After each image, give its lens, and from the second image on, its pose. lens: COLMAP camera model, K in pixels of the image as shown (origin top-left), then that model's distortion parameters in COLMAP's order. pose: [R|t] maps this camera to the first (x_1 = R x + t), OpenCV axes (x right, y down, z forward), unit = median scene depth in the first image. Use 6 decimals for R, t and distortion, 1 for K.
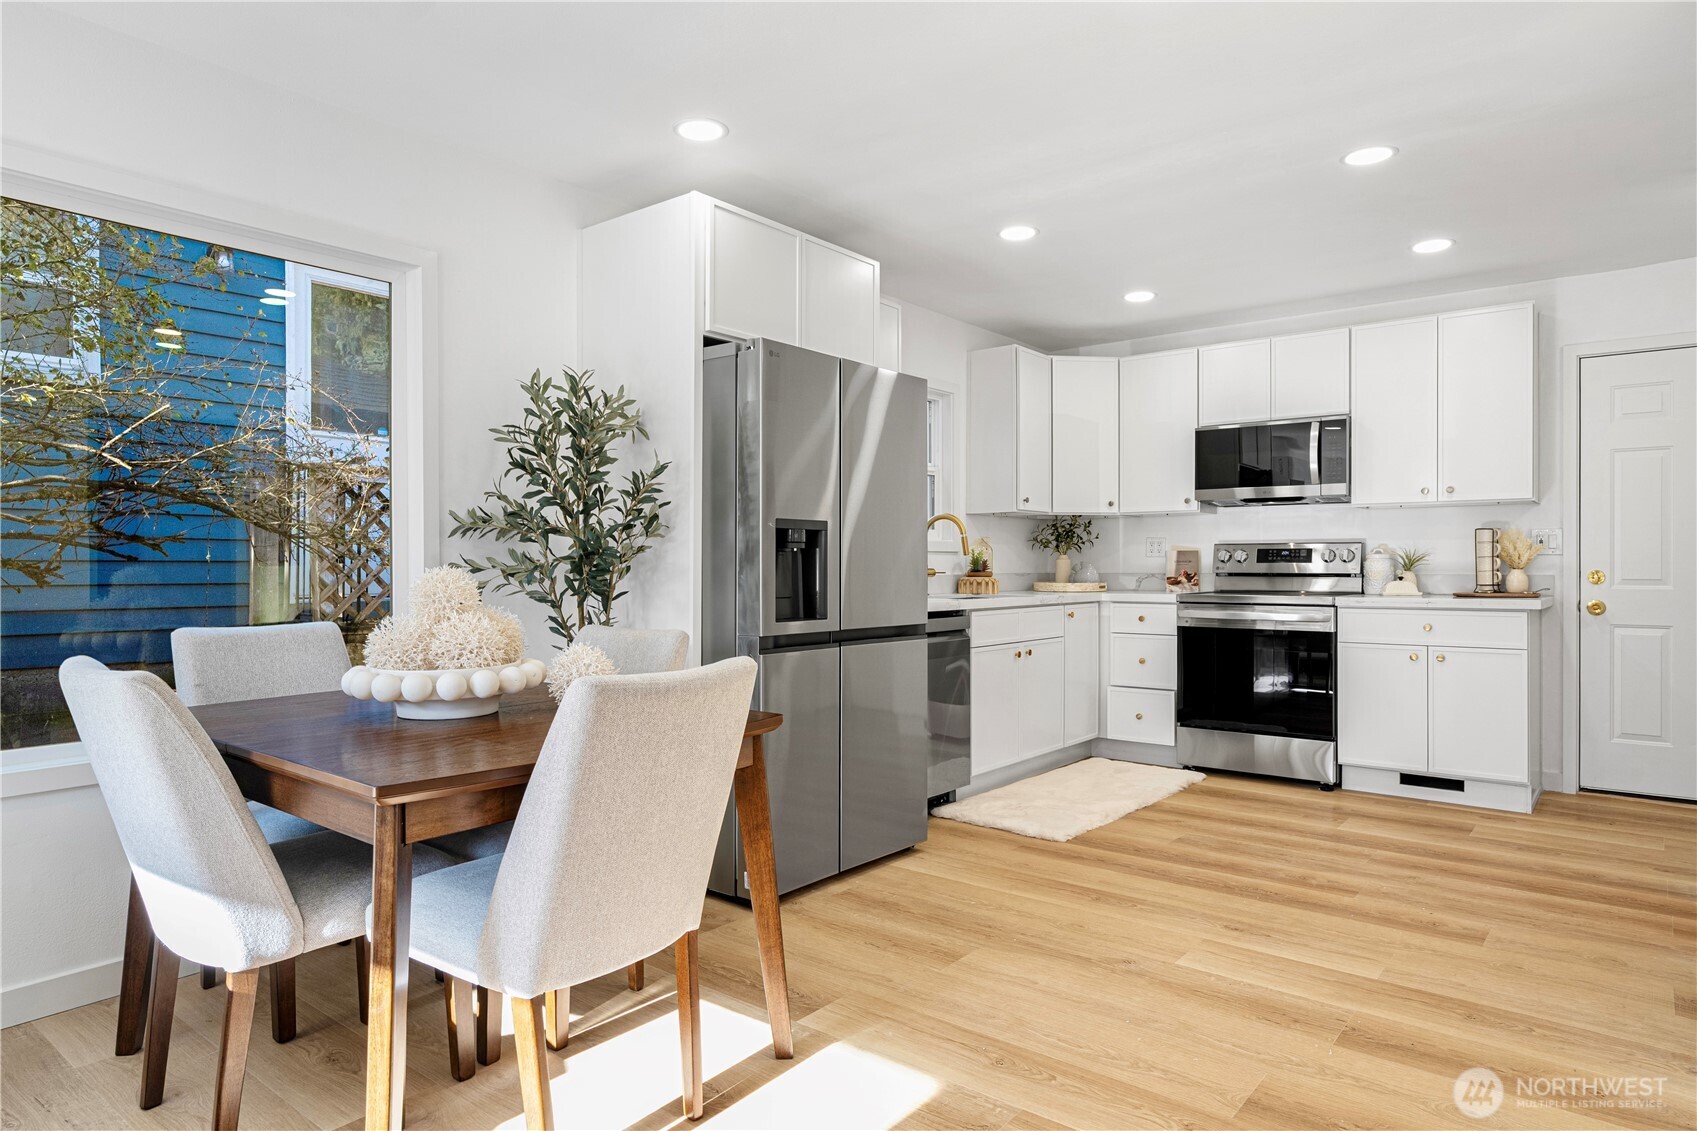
lens RADIAL K [[1012.8, 0, 853.8], [0, 1012.8, 567.6], [0, 0, 1]] dist [-0.003330, 0.001370]
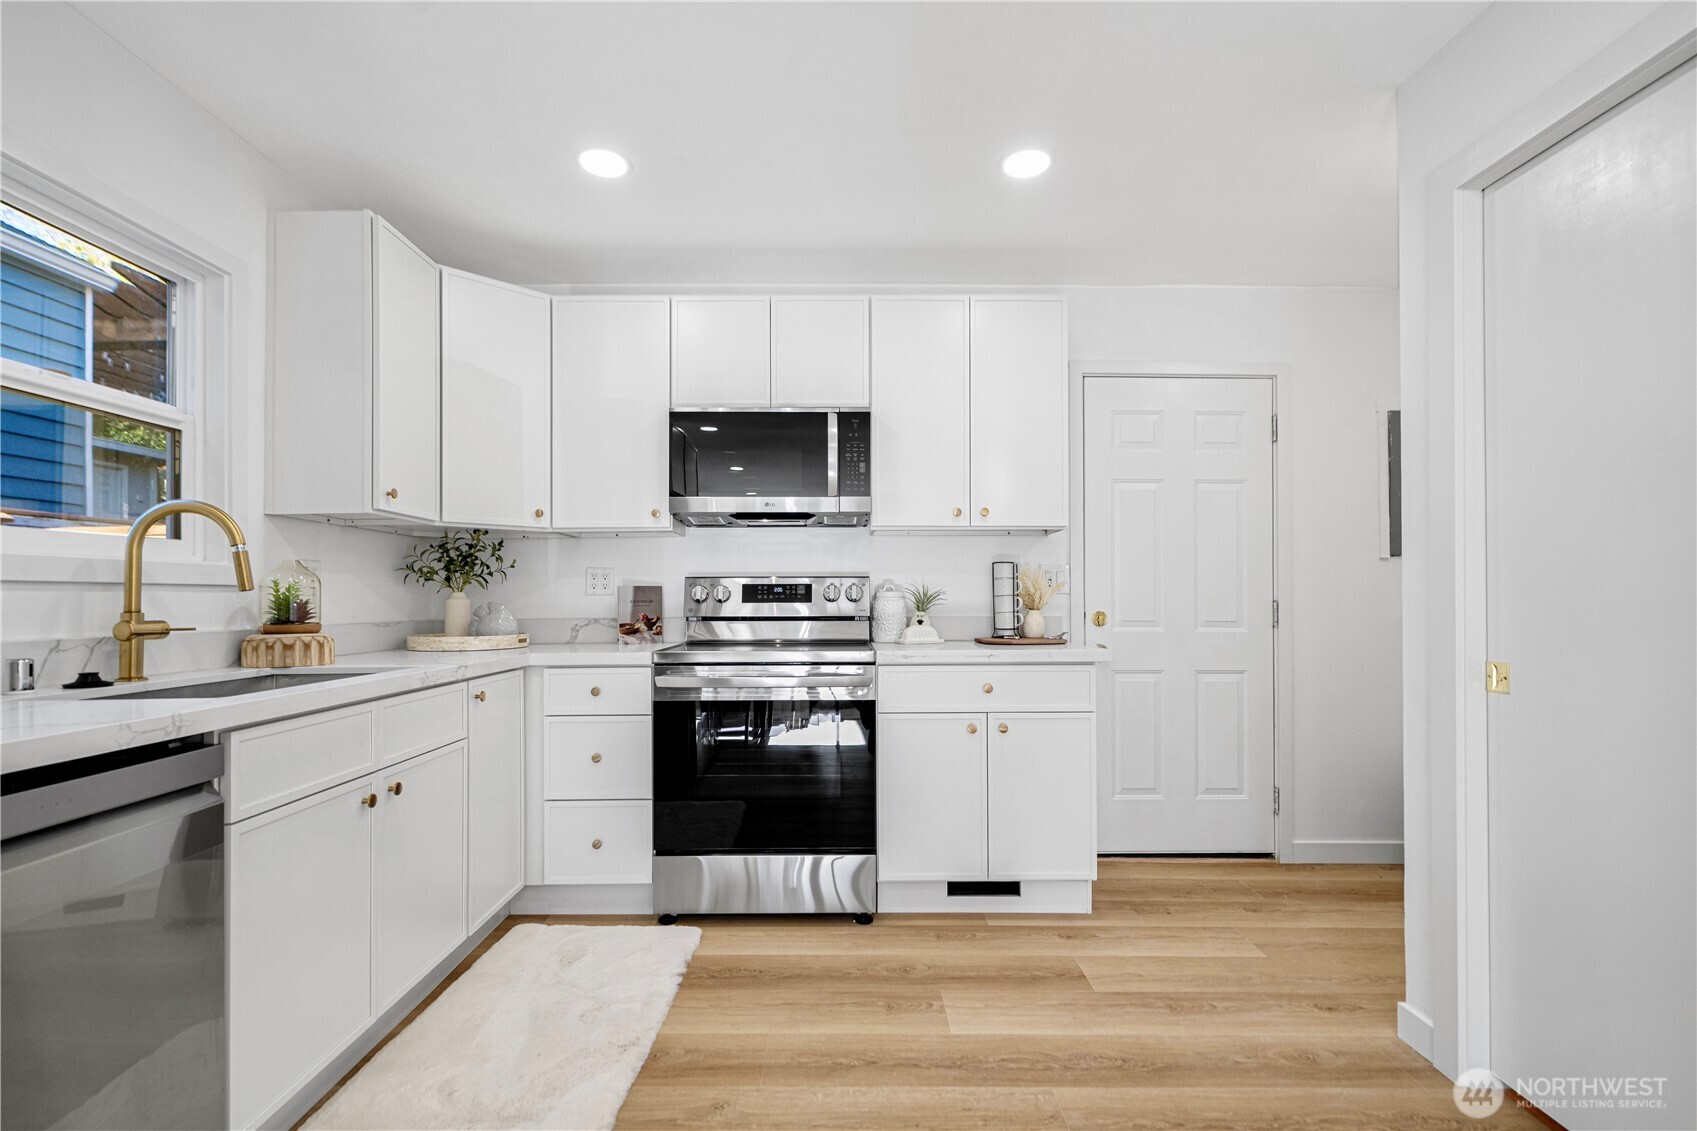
lens RADIAL K [[831.5, 0, 847.9], [0, 831.5, 589.5], [0, 0, 1]] dist [0.002642, 0.006047]
pose [[0.788040, 0.004825, 0.615605, 0.096212], [0.005137, 0.999883, -0.014412, -0.006414], [-0.615602, 0.014520, 0.787923, 0.542574]]
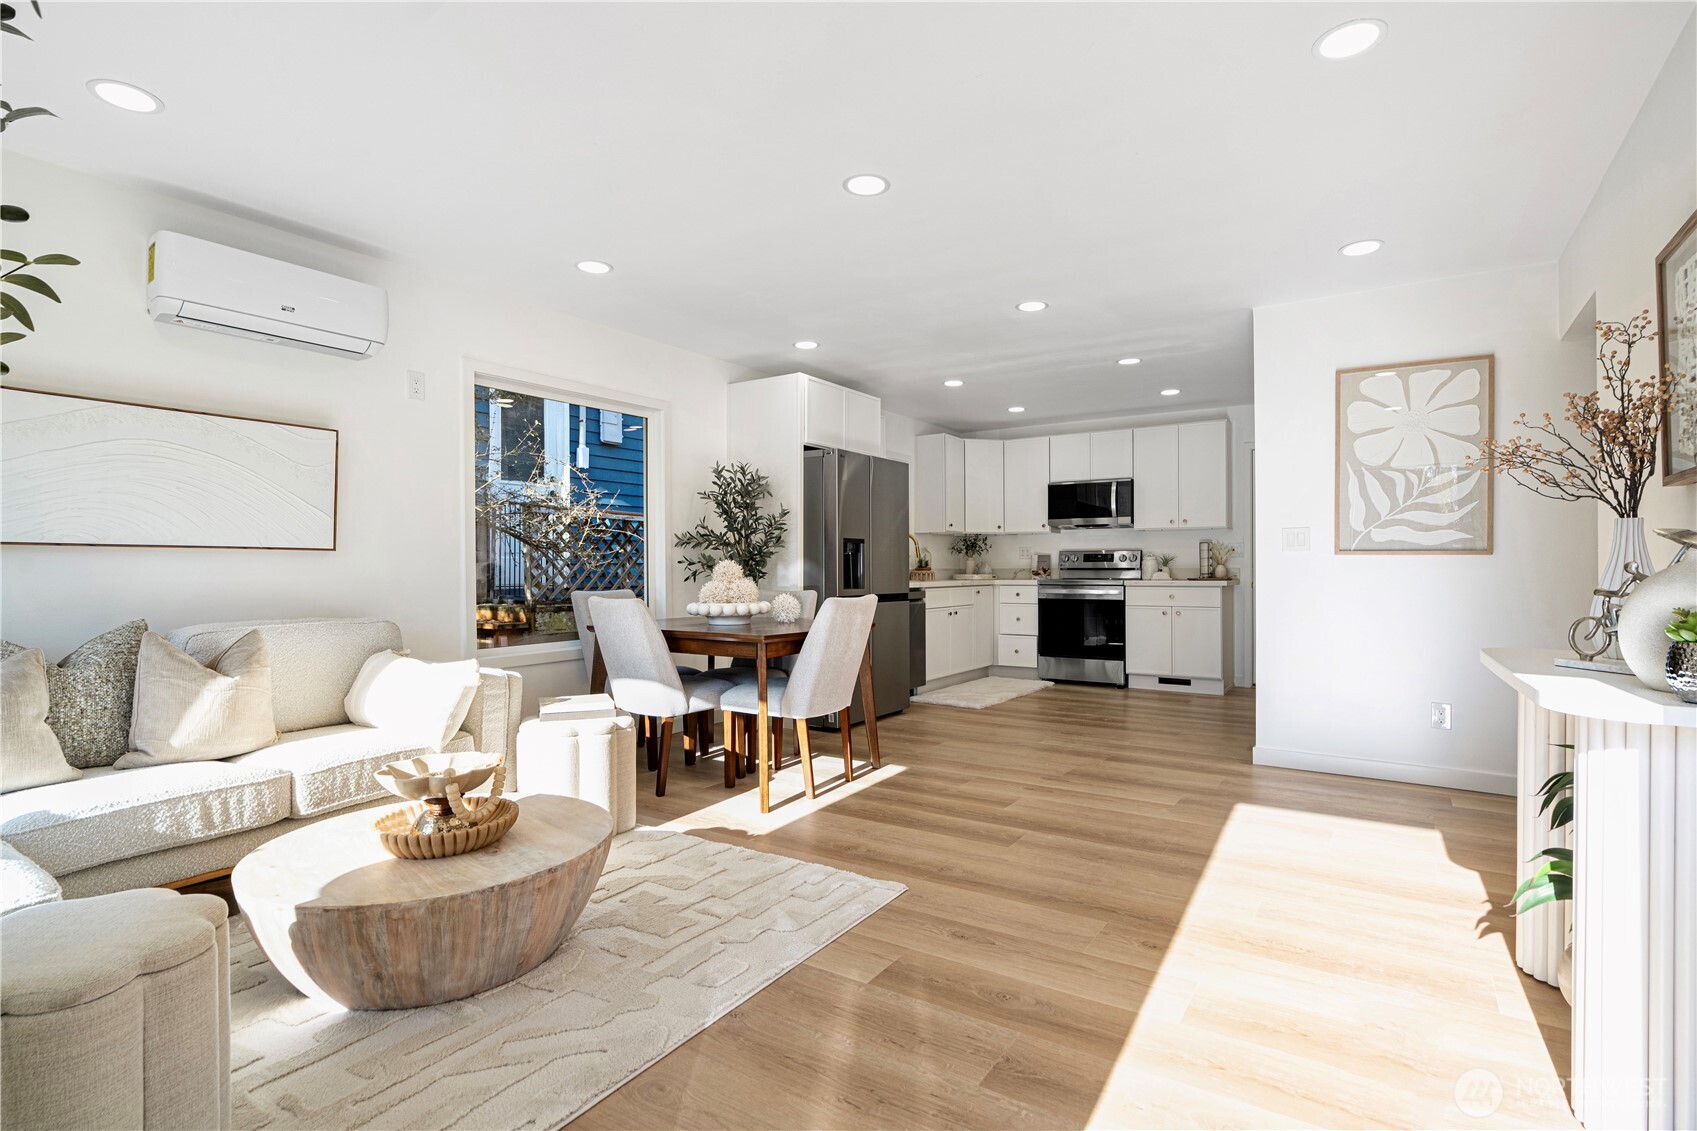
lens RADIAL K [[831.5, 0, 855.4], [0, 831.5, 572.7], [0, 0, 1]] dist [0.002642, 0.006047]
pose [[0.995531, -0.003221, 0.094383, -0.137283], [0.003158, 0.999995, 0.000814, 0.012520], [-0.094385, -0.000512, 0.995536, -0.422471]]
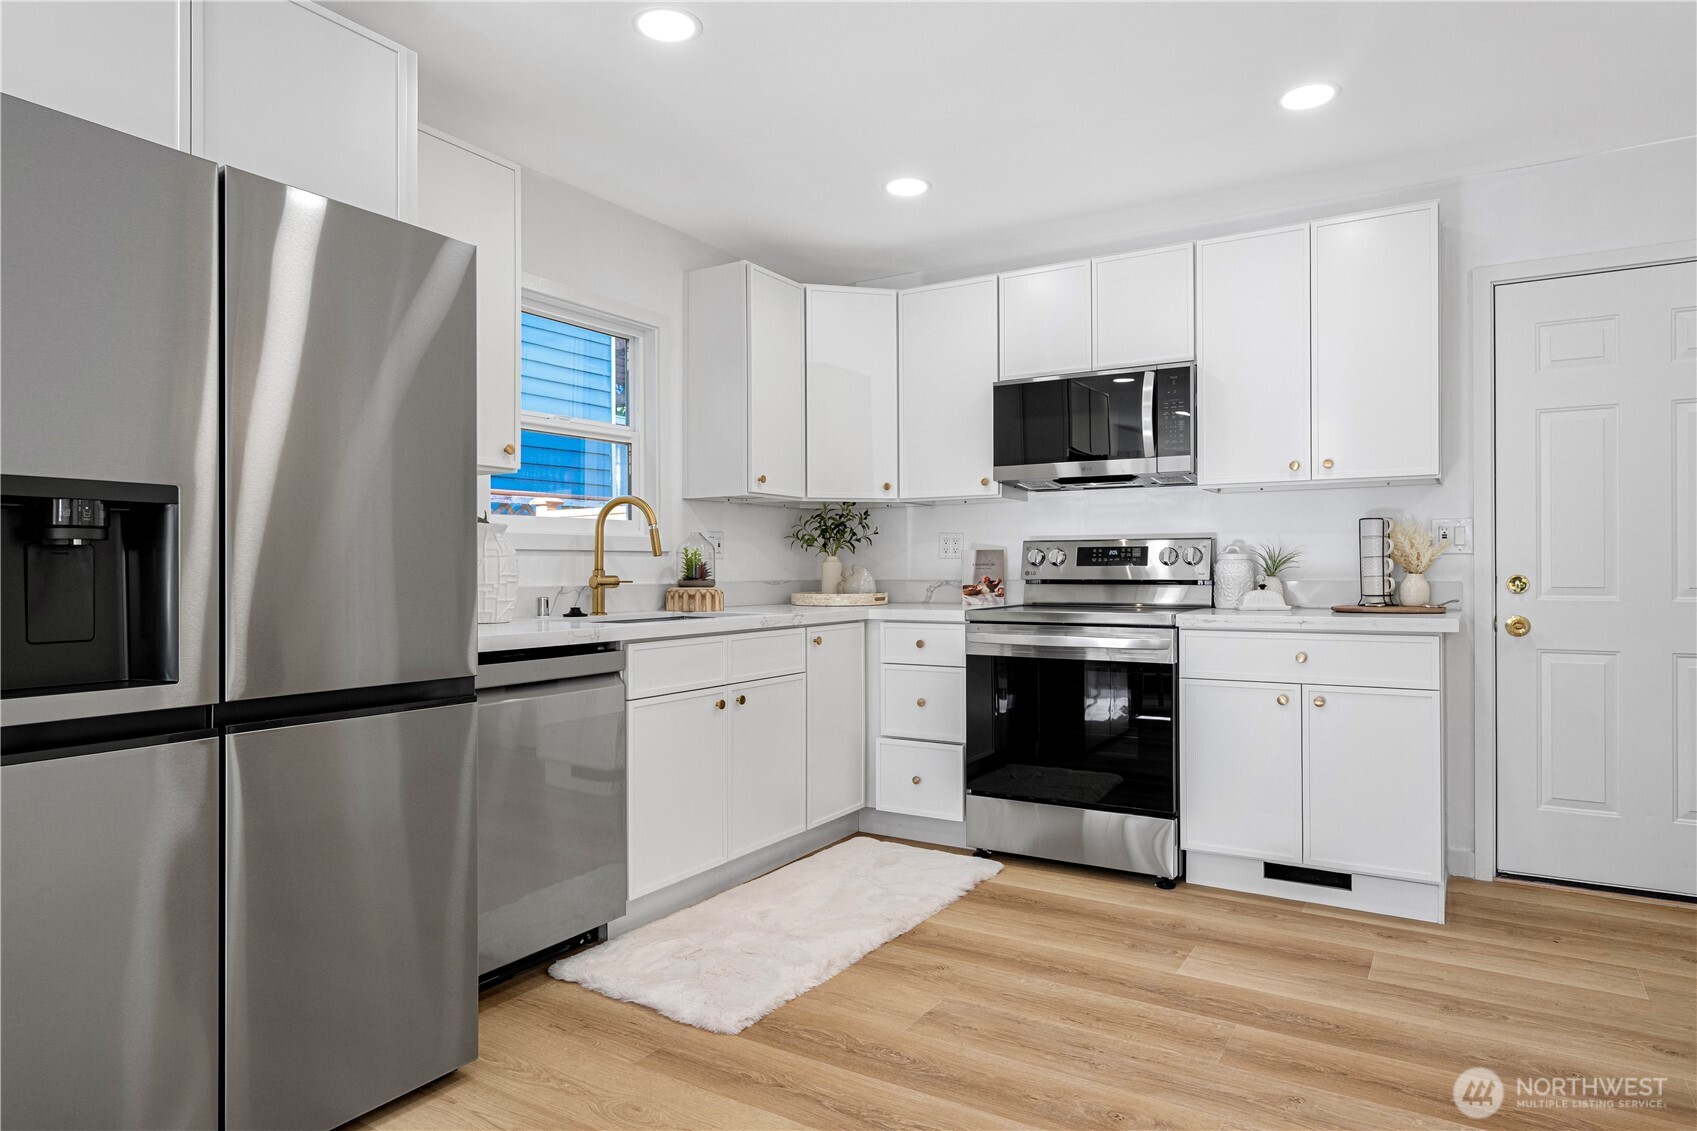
lens RADIAL K [[1012.8, 0, 838.6], [0, 1012.8, 567.3], [0, 0, 1]] dist [-0.003330, 0.001370]
pose [[0.994007, -0.003045, 0.109277, 0.163905], [0.003531, 0.999985, -0.004260, -0.001372], [-0.109262, 0.004620, 0.994002, 0.321615]]
